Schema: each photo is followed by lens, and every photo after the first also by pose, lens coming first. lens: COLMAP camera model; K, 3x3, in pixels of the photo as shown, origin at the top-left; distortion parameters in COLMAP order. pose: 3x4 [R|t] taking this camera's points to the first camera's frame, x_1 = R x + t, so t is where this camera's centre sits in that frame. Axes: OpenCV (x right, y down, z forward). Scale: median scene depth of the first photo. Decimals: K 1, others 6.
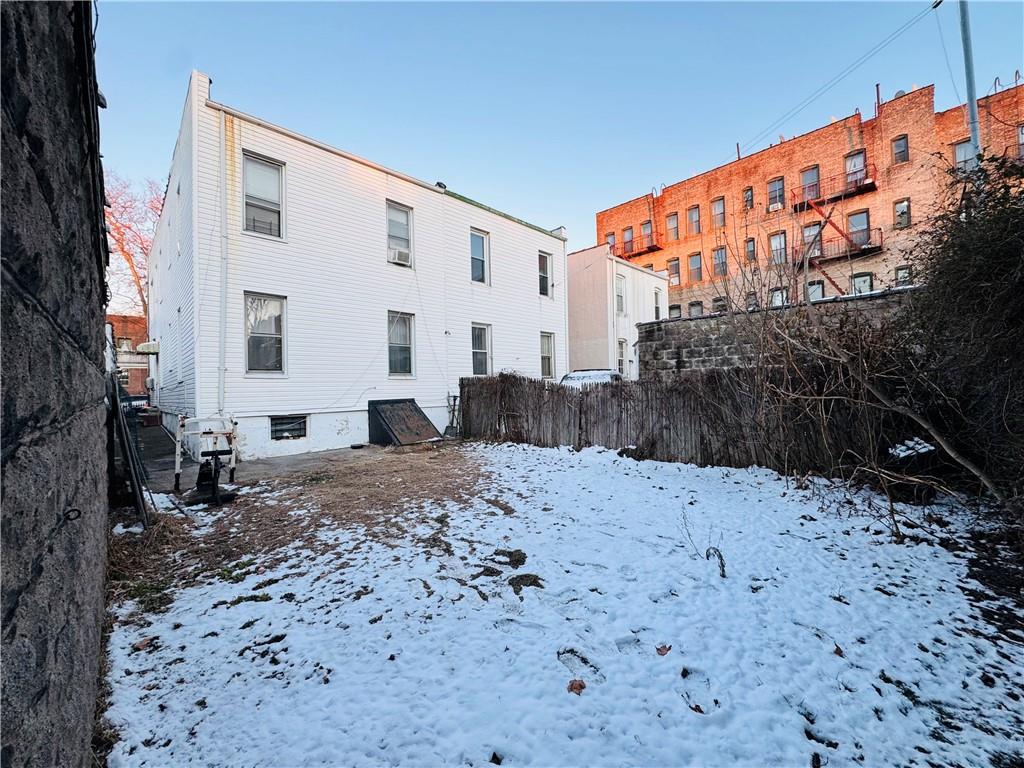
lens RADIAL K [[406.2, 0, 514.8], [0, 406.2, 383.4], [0, 0, 1]] dist [-0.001315, -0.000188]
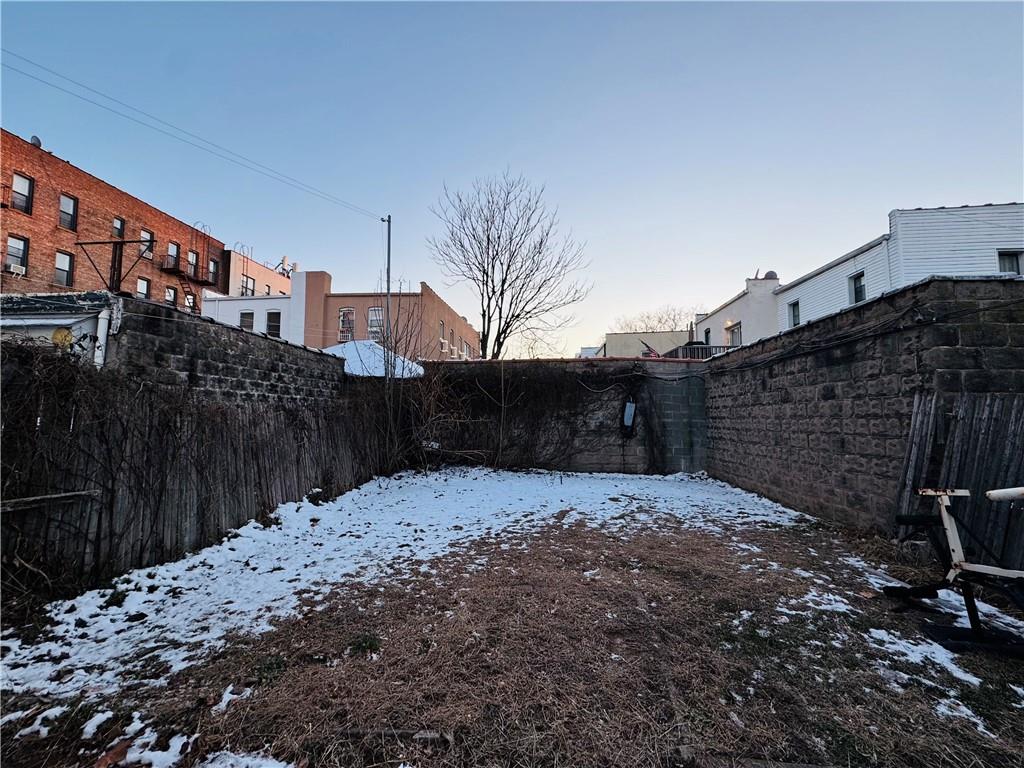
lens RADIAL K [[406.2, 0, 510.2], [0, 406.2, 378.7], [0, 0, 1]] dist [-0.001315, -0.000188]
pose [[-0.644504, 0.085673, 0.759786, -0.446308], [-0.002586, 0.993453, -0.114214, 0.026823], [-0.764597, -0.075576, -0.640063, 0.993521]]
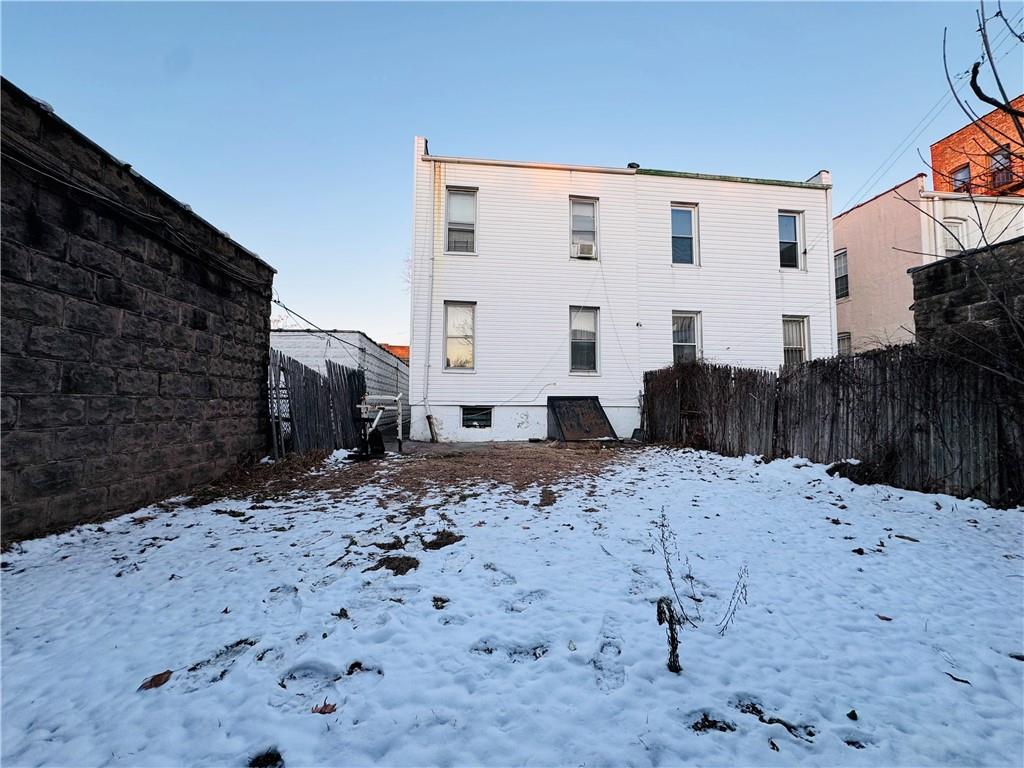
lens RADIAL K [[406.2, 0, 513.9], [0, 406.2, 383.8], [0, 0, 1]] dist [-0.001315, -0.000188]
pose [[0.786880, -0.014112, -0.616945, 0.215474], [-0.014407, 0.999046, -0.041227, 0.059867], [0.616938, 0.041329, 0.785925, 0.172691]]
